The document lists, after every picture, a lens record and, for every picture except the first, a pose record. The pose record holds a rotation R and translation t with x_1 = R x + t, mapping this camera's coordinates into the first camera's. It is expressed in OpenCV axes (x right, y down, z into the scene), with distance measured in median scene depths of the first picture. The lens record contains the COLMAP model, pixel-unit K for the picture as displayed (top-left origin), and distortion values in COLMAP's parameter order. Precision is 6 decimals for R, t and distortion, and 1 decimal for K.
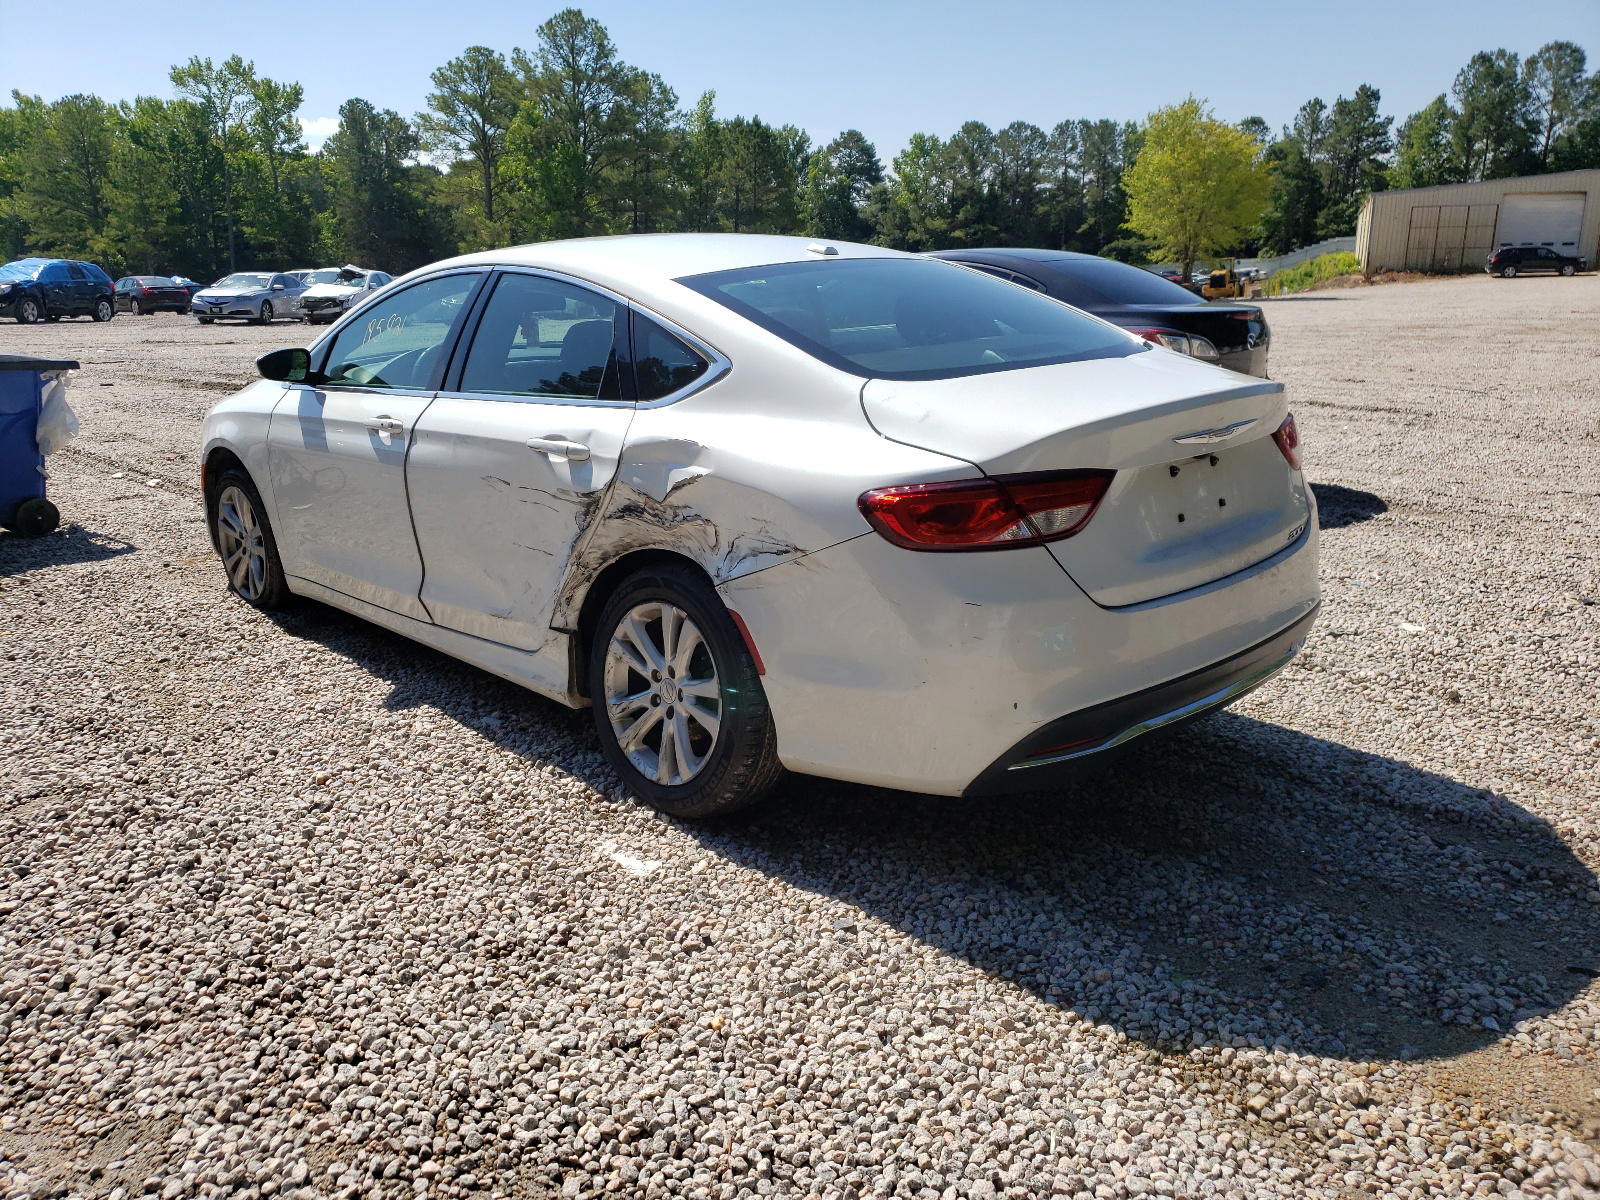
lens RADIAL K [[1232.4, 0, 793.4], [0, 1232.4, 601.8], [0, 0, 1]] dist [0.034112, 0.033713]
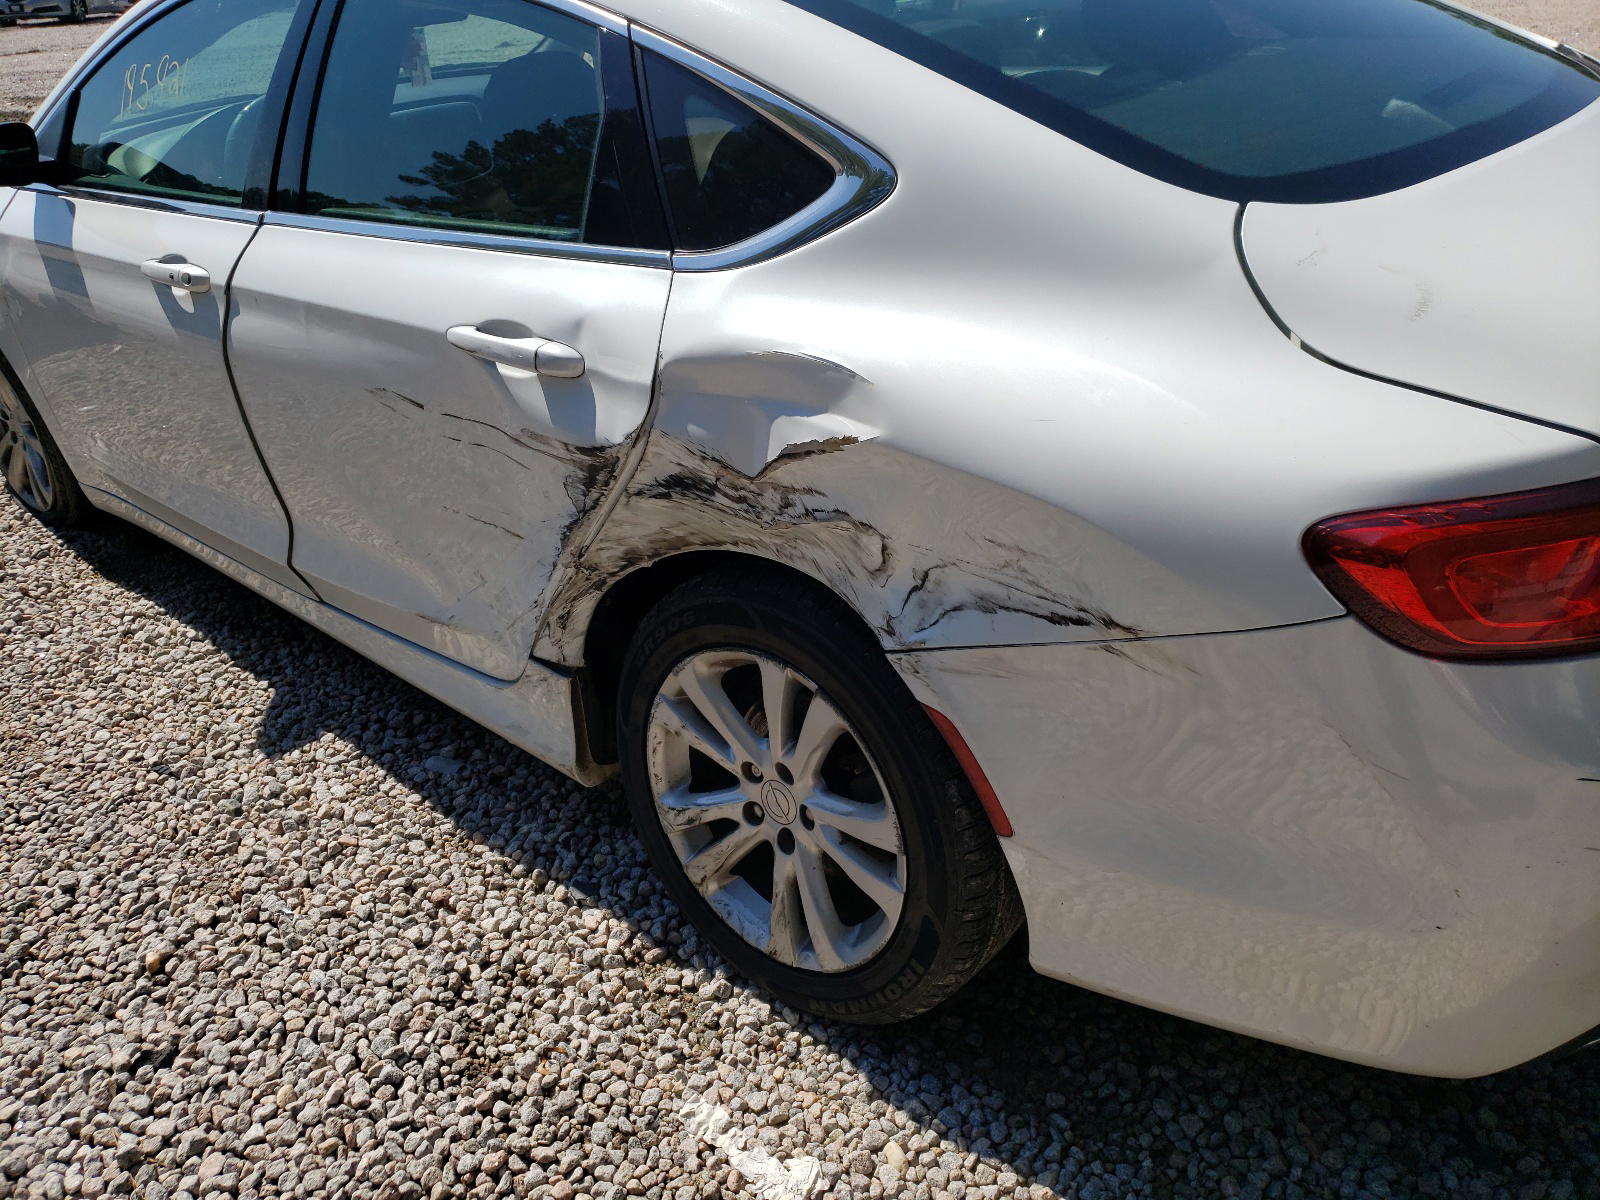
lens RADIAL K [[1232.4, 0, 809.4], [0, 1232.4, 590.5], [0, 0, 1]] dist [0.034112, 0.033713]
pose [[0.994346, -0.083052, 0.066176, -0.112587], [0.066659, 0.973255, 0.219843, -0.133020], [-0.082664, -0.214189, 0.973288, 0.474531]]
